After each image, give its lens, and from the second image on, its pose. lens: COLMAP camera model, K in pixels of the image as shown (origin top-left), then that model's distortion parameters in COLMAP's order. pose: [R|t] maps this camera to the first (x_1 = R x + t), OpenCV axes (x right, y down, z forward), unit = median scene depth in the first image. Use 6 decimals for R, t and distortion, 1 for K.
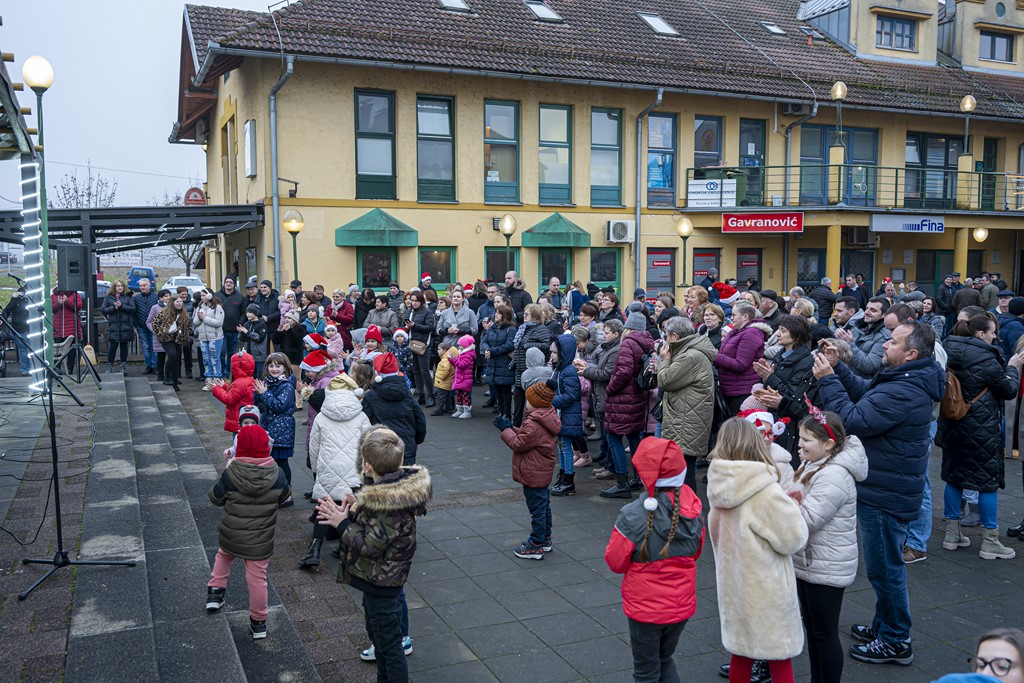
lens RADIAL K [[896.4, 0, 510.6], [0, 896.4, 349.6], [0, 0, 1]] dist [0.028664, -0.006110]
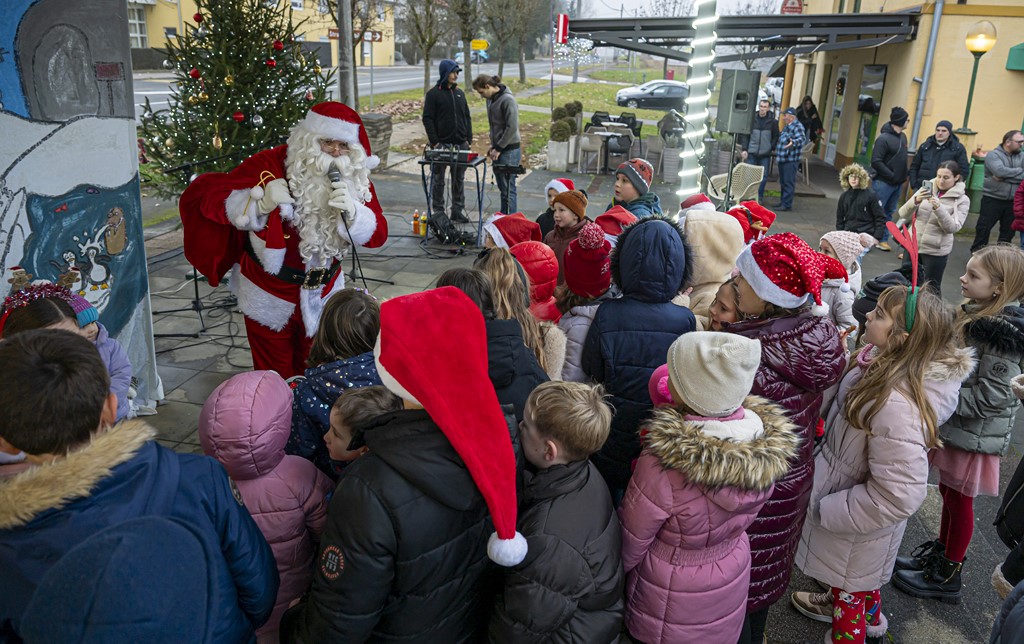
lens RADIAL K [[730.1, 0, 531.9], [0, 730.1, 278.6], [0, 0, 1]] dist [-0.008074, -0.000628]
pose [[0.830305, 0.197404, -0.521177, -0.172810], [-0.095126, 0.971643, 0.216476, -0.037641], [0.549131, -0.130163, 0.825538, 0.237057]]
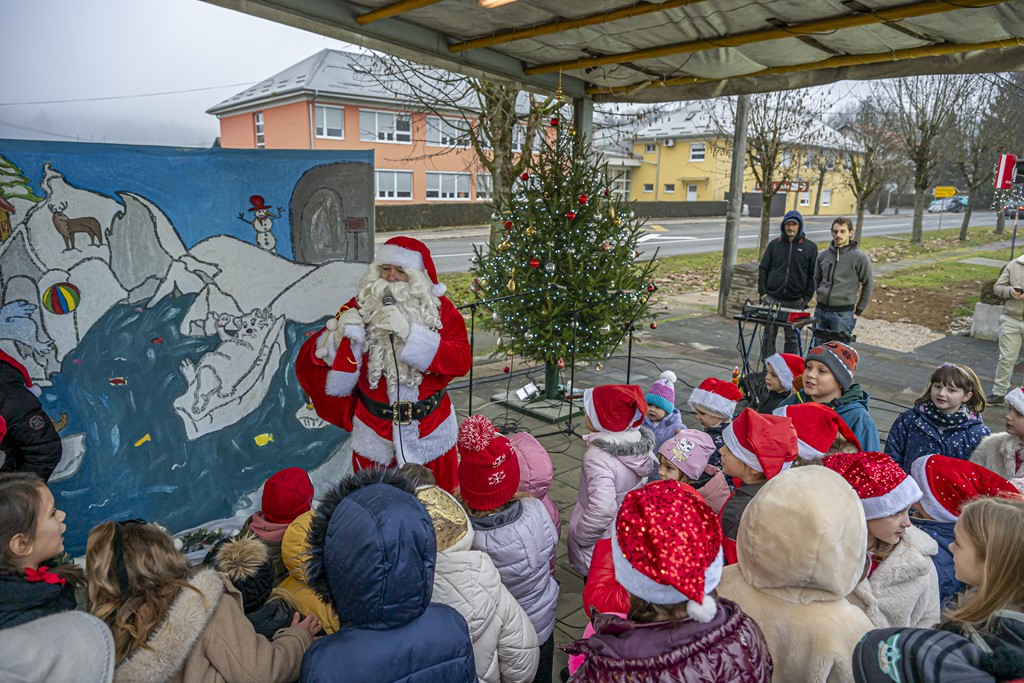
lens RADIAL K [[680.1, 0, 506.9], [0, 680.1, 337.1], [0, 0, 1]] dist [-0.007461, 0.000089]
pose [[0.310513, 0.206354, -0.927901, -0.159157], [-0.108105, 0.977486, 0.181205, -0.045244], [0.944402, 0.044045, 0.325830, 0.296270]]
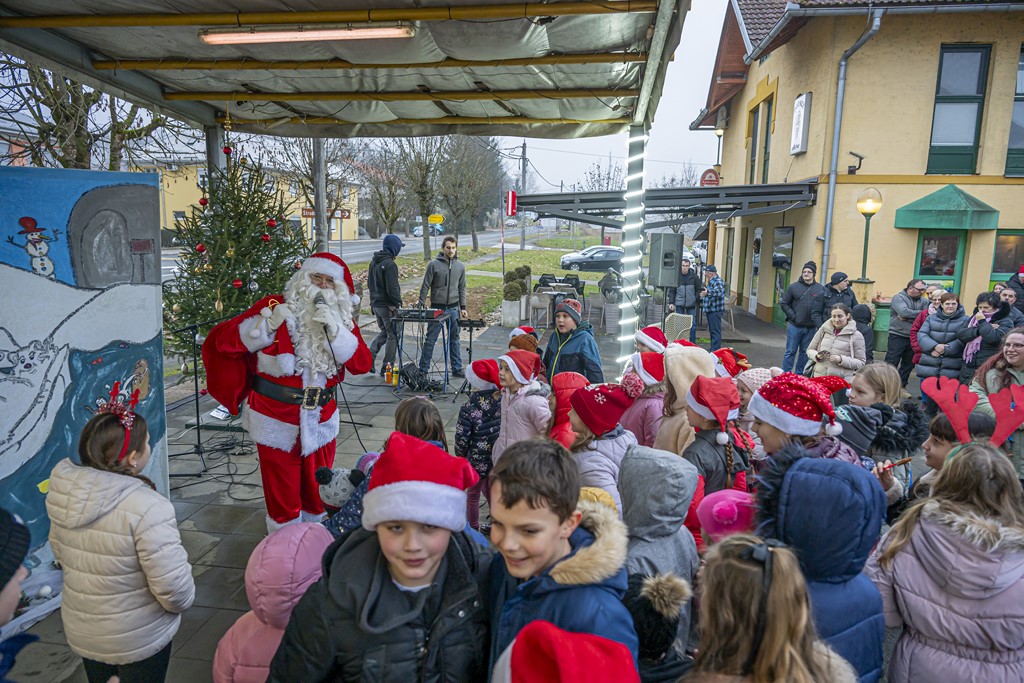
lens RADIAL K [[680.1, 0, 514.7], [0, 680.1, 343.7], [0, 0, 1]] dist [-0.007461, 0.000089]
pose [[0.855962, 0.102235, -0.506831, -0.165203], [-0.066364, 0.993872, 0.088400, -0.035589], [0.512762, -0.042032, 0.857501, 0.221518]]
